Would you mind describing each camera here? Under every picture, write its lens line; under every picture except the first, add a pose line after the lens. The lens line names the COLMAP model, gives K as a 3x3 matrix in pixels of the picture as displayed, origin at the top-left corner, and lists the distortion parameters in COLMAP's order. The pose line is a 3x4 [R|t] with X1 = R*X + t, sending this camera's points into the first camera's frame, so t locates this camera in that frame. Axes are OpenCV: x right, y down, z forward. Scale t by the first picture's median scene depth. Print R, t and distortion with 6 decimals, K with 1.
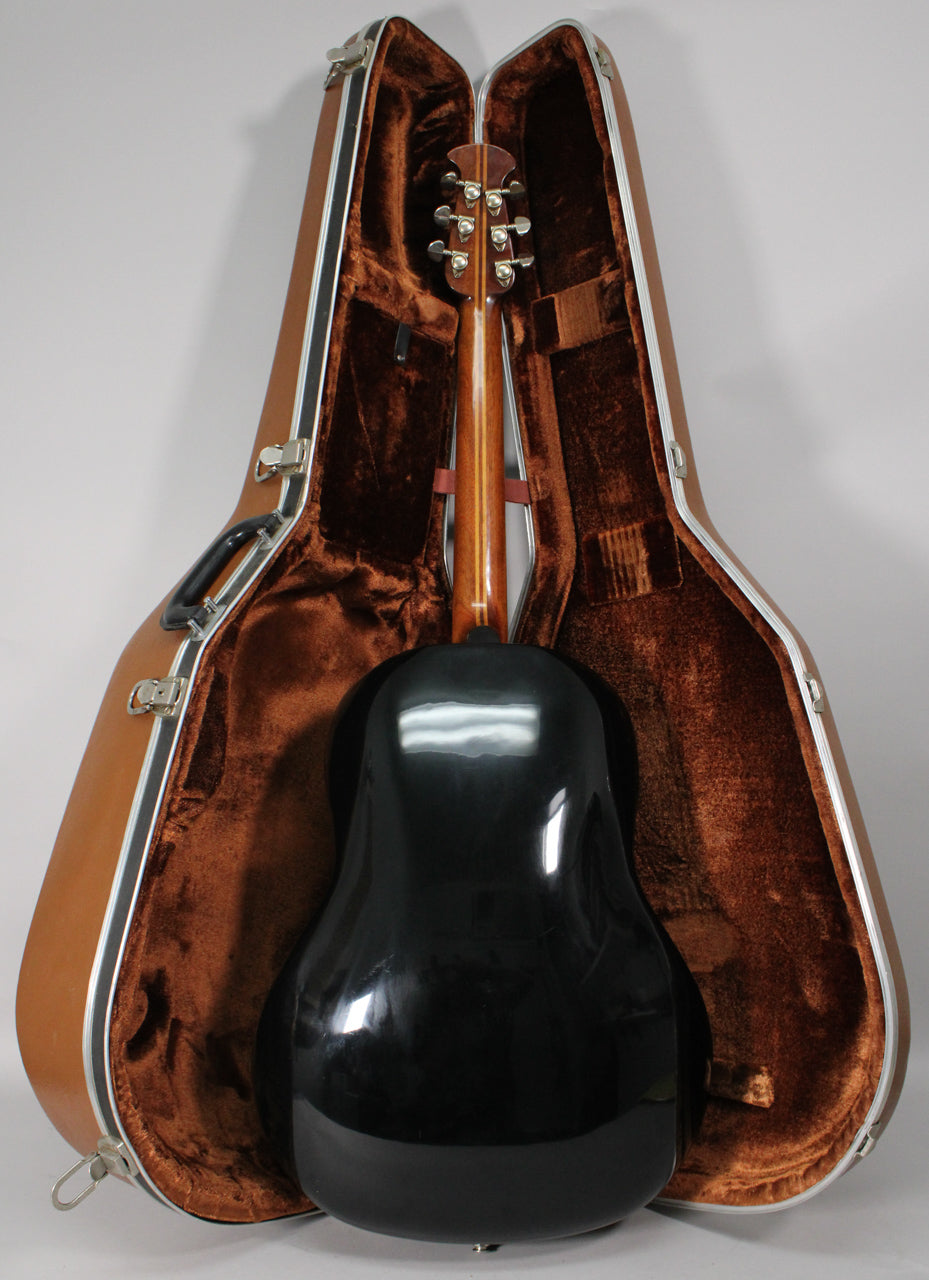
lens RADIAL K [[1493.9, 0, 464.5], [0, 1493.9, 640.0], [0, 0, 1]] dist [-0.127581, -0.243141]
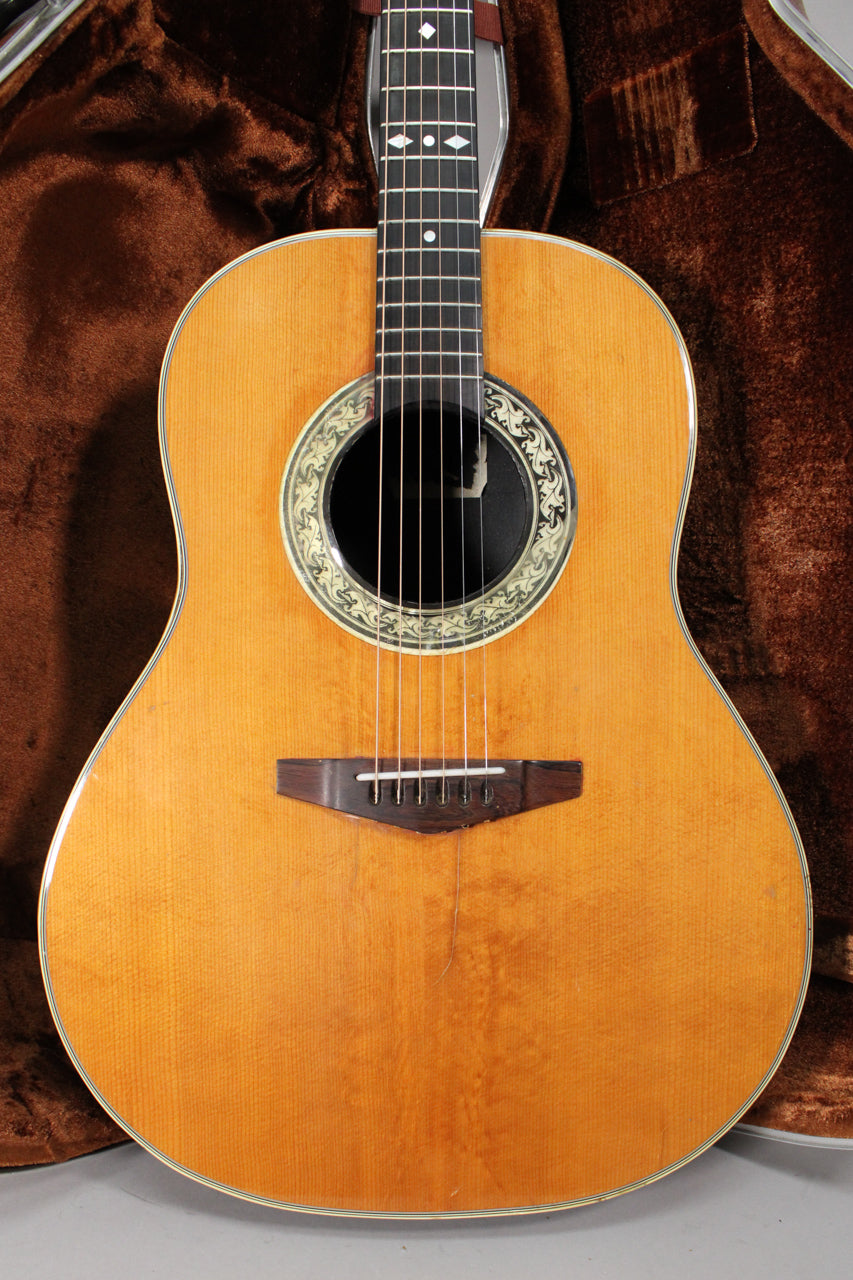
lens RADIAL K [[1432.6, 0, 426.5], [0, 1432.6, 640.0], [0, 0, 1]] dist [-0.209561, -0.003988]
pose [[0.999364, 0.011173, 0.033871, -0.006255], [-0.015483, 0.991421, 0.129789, 0.089904], [-0.032130, -0.130231, 0.990963, 0.403501]]
